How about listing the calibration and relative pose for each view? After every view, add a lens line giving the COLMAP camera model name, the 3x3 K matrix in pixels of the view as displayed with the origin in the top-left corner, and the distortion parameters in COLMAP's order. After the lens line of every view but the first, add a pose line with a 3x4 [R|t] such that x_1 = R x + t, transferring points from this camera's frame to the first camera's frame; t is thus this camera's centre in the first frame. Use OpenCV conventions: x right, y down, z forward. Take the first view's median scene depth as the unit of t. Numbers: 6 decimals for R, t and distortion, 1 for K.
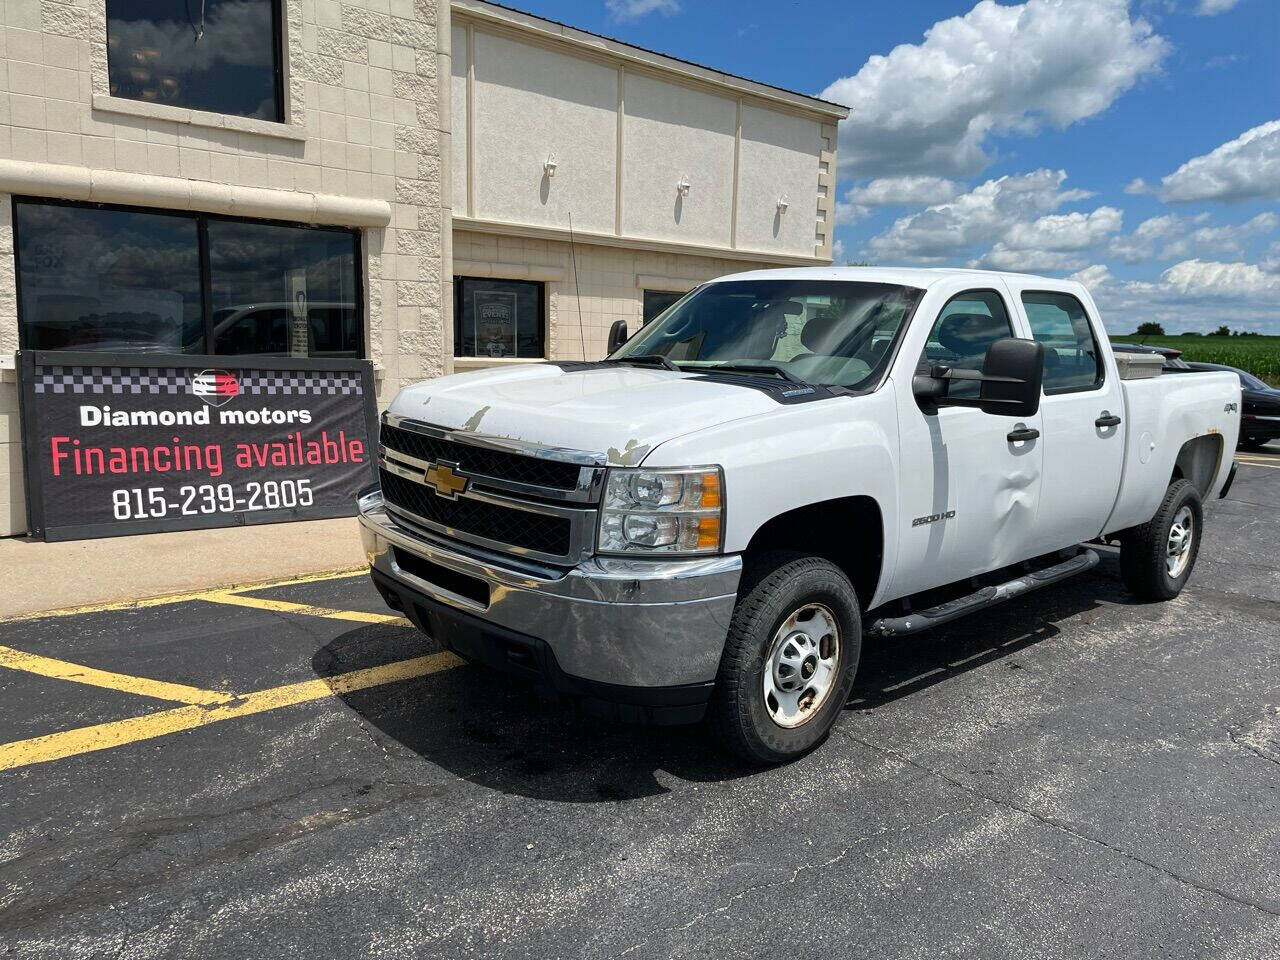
lens RADIAL K [[974.2, 0, 640.0], [0, 974.2, 480.0], [0, 0, 1]] dist [0.067788, -0.108349]
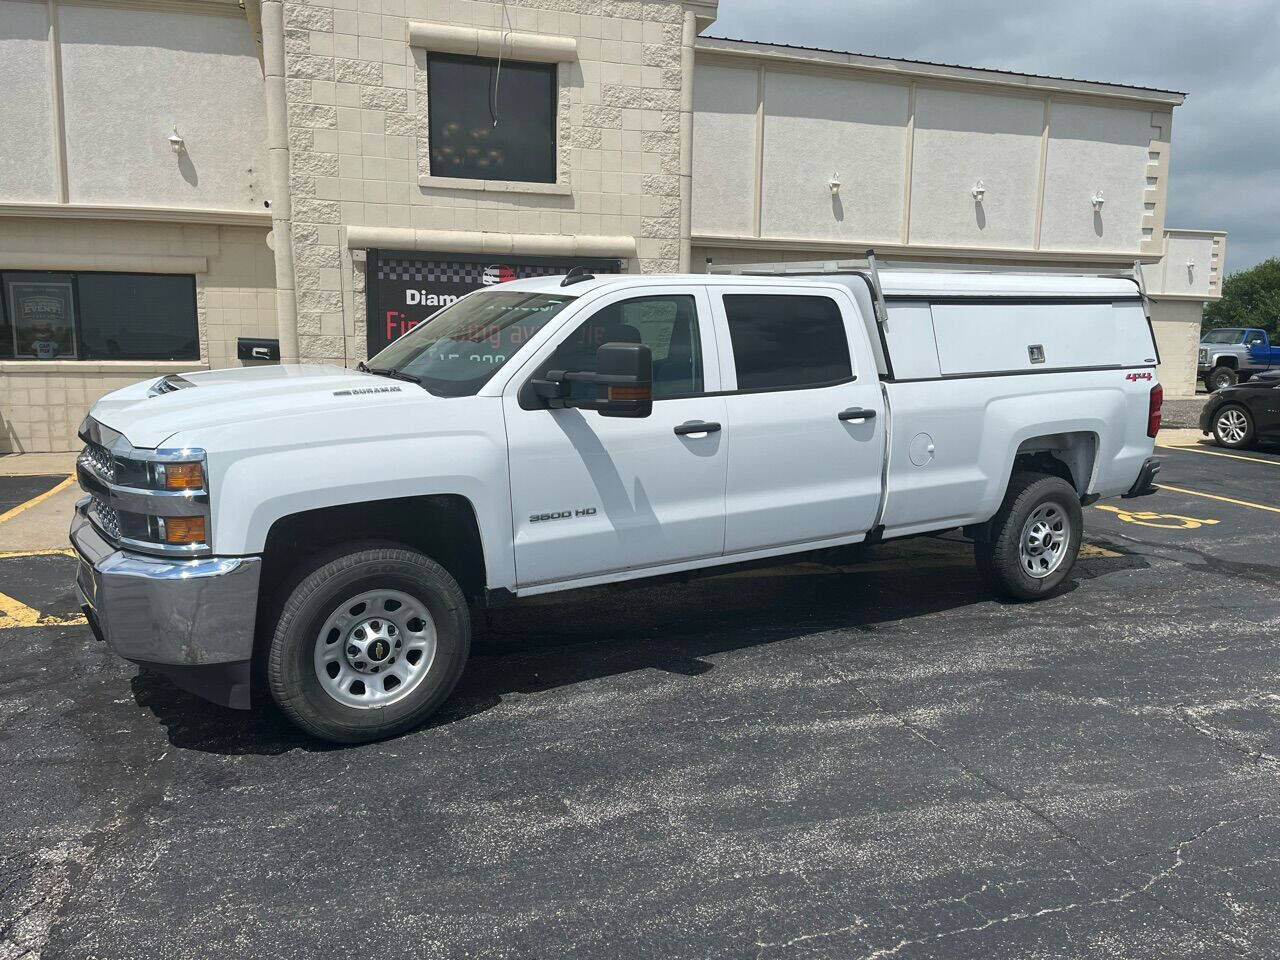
lens RADIAL K [[985.4, 0, 640.0], [0, 985.4, 480.0], [0, 0, 1]] dist [0.011256, 0.002158]
pose [[0.921527, 0.042258, -0.386008, 0.240762], [-0.043583, 0.999036, 0.005321, 0.014634], [0.385861, 0.011920, 0.922480, -0.137317]]
